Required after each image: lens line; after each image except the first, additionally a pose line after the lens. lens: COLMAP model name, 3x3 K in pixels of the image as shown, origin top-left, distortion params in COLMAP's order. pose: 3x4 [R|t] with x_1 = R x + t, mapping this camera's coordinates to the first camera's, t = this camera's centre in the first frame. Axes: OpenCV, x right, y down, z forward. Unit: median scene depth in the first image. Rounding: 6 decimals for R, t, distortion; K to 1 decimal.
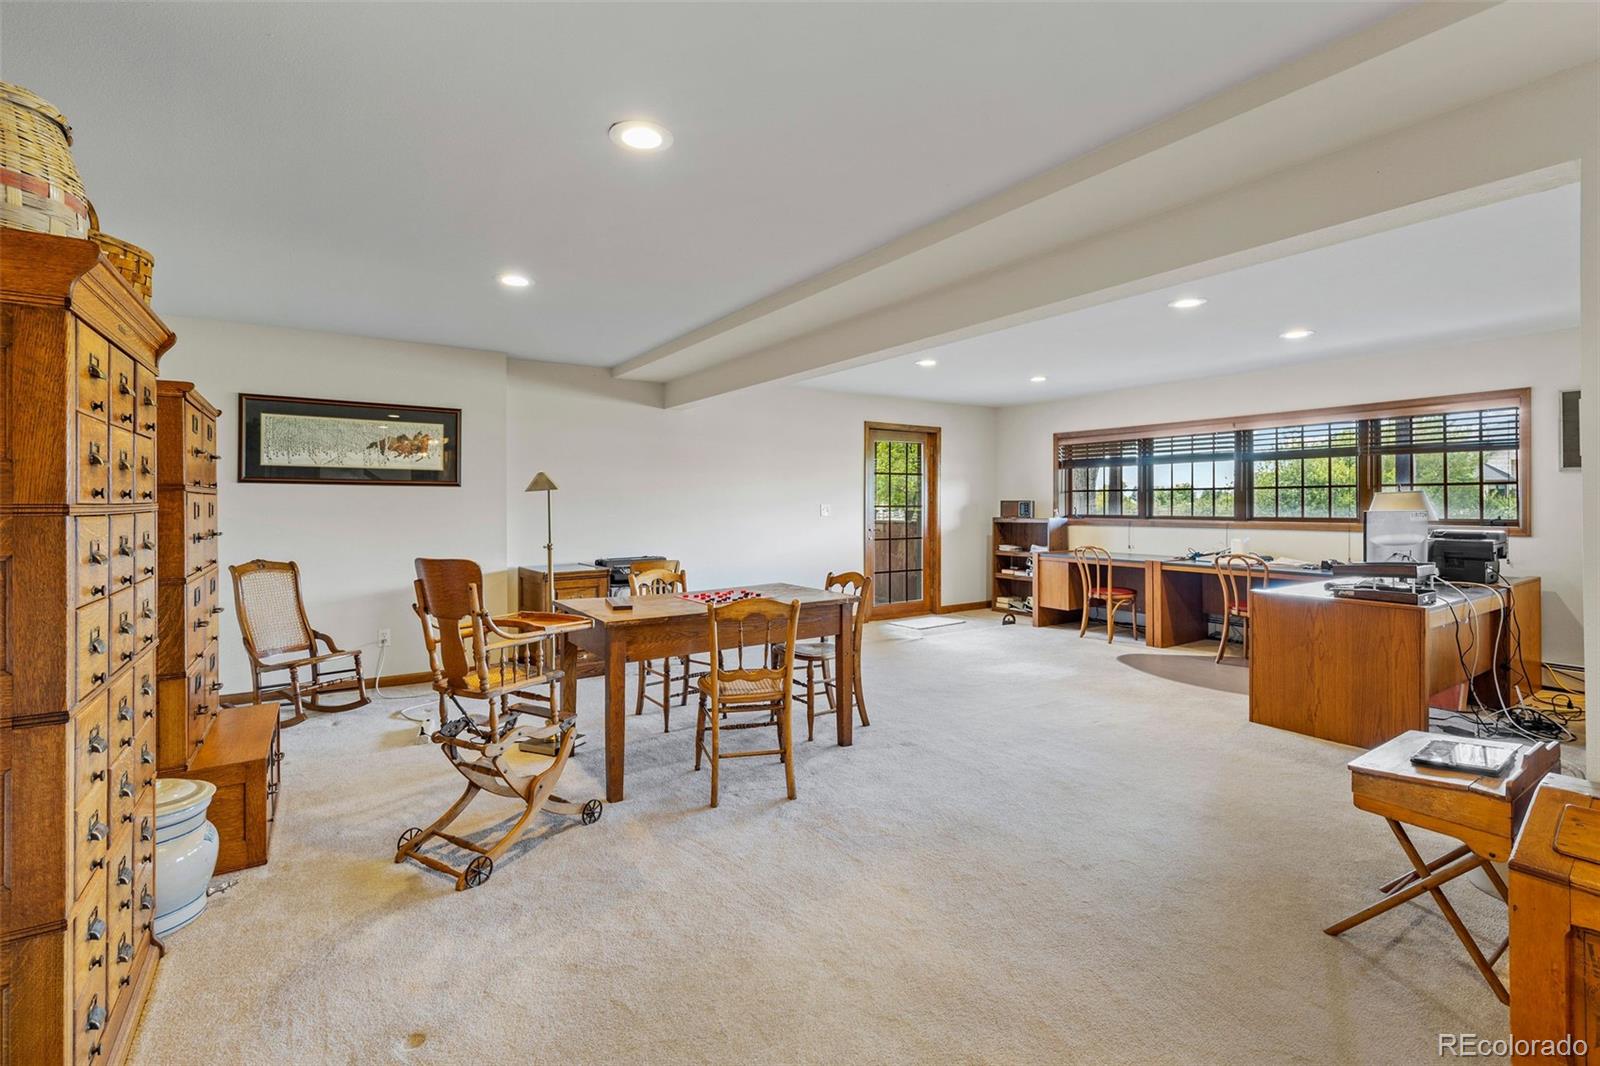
lens RADIAL K [[720.3, 0, 800.1], [0, 720.3, 513.1], [0, 0, 1]] dist [0.005551, 0.000226]
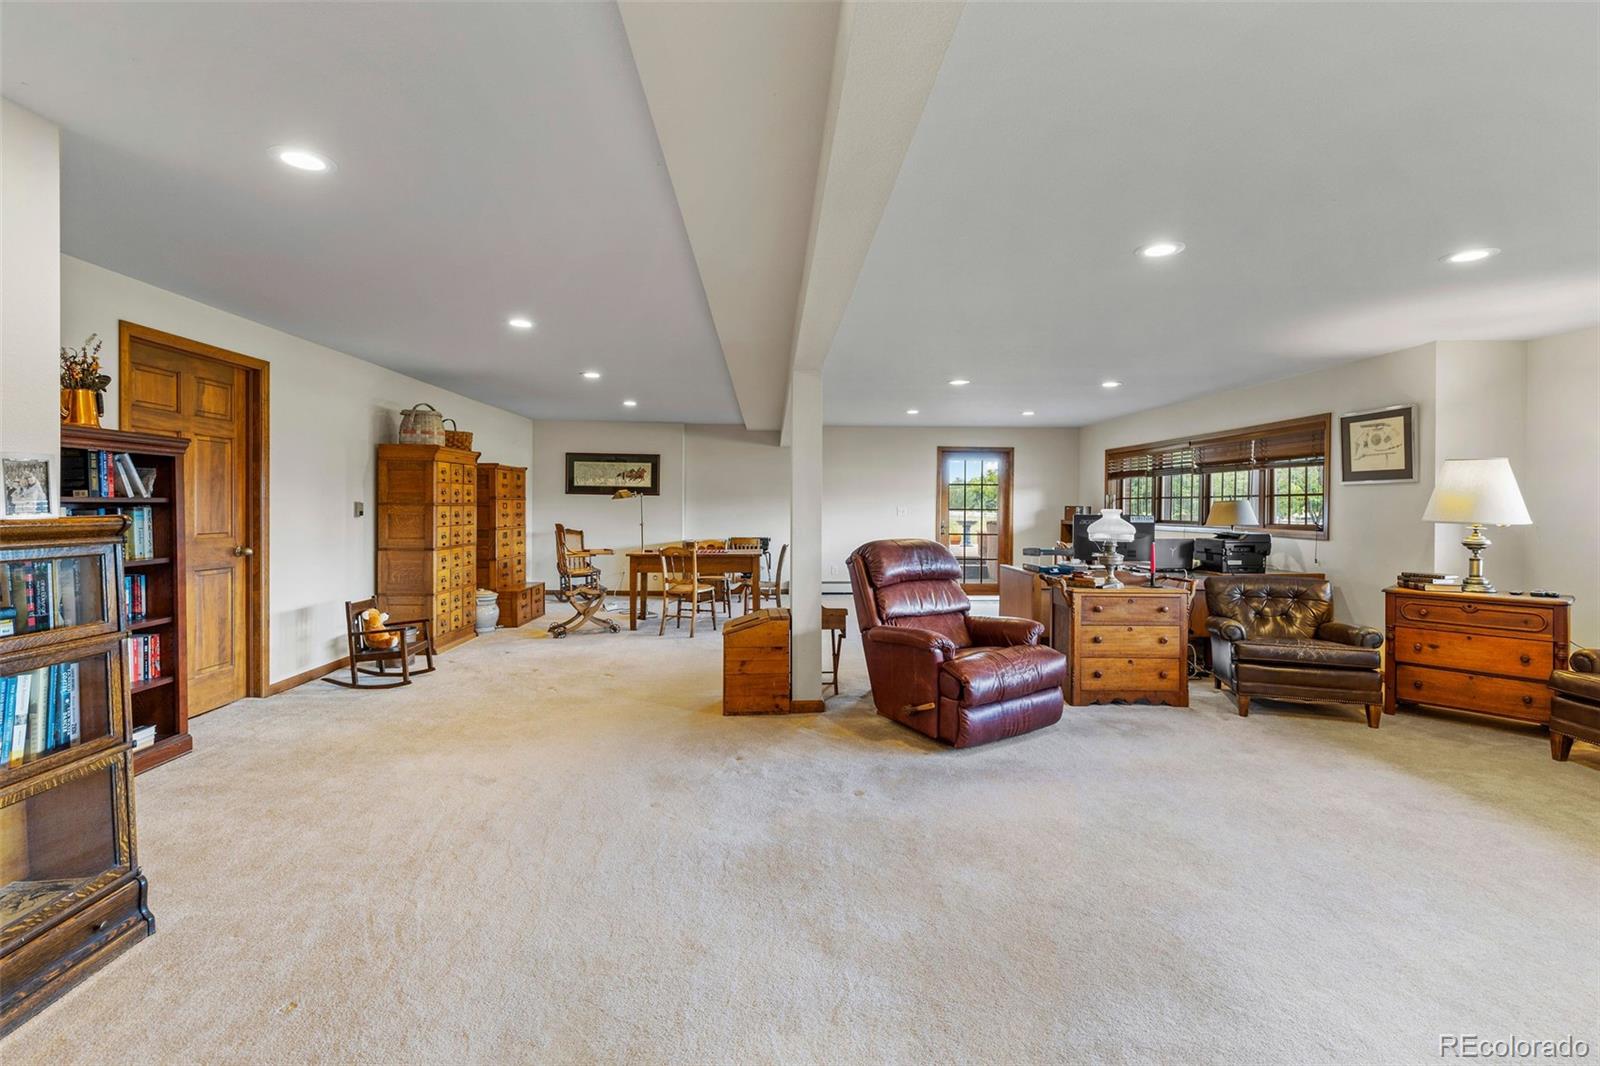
lens RADIAL K [[715.5, 0, 798.9], [0, 715.5, 523.3], [0, 0, 1]] dist [0.006025, -0.000473]
pose [[0.853985, 0.022490, -0.519811, 0.681527], [-0.016356, 0.999732, 0.016384, -0.000208], [0.520040, -0.005490, 0.854124, -0.346740]]
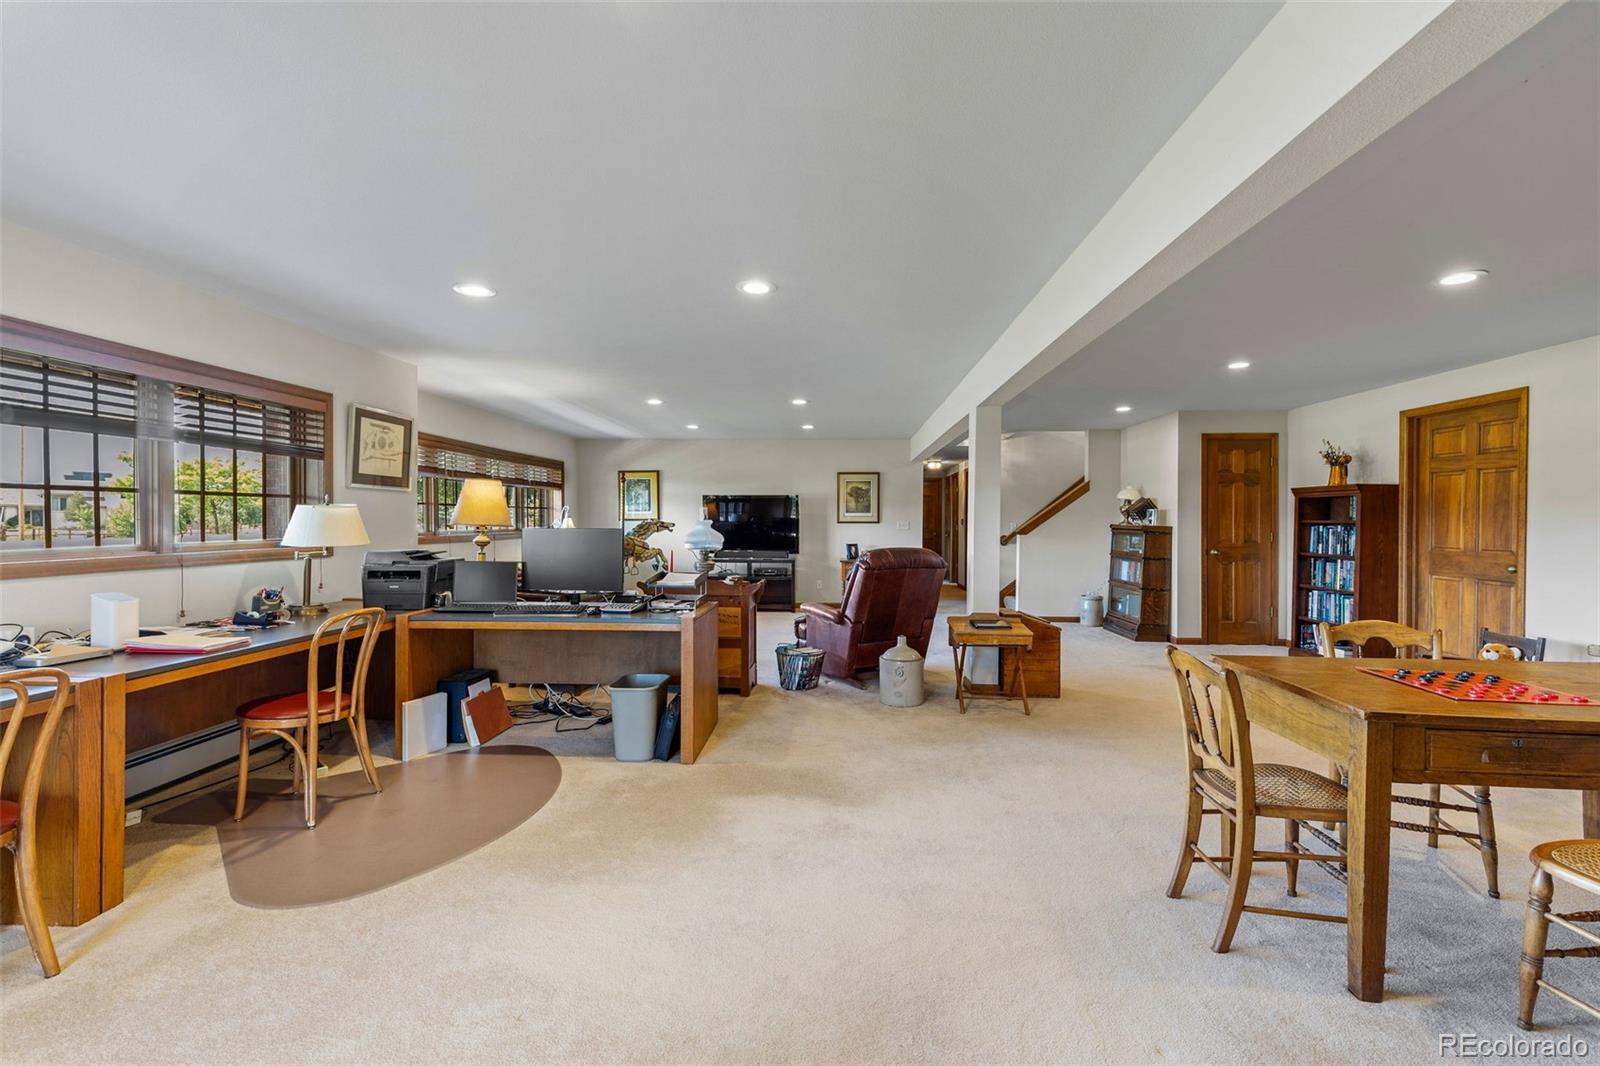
lens RADIAL K [[715.5, 0, 798.9], [0, 715.5, 523.3], [0, 0, 1]] dist [0.006025, -0.000473]
pose [[-0.804736, -0.005621, 0.593606, -0.002882], [0.004783, 0.999861, 0.015953, -0.017215], [-0.593613, 0.015677, -0.804598, 1.061687]]
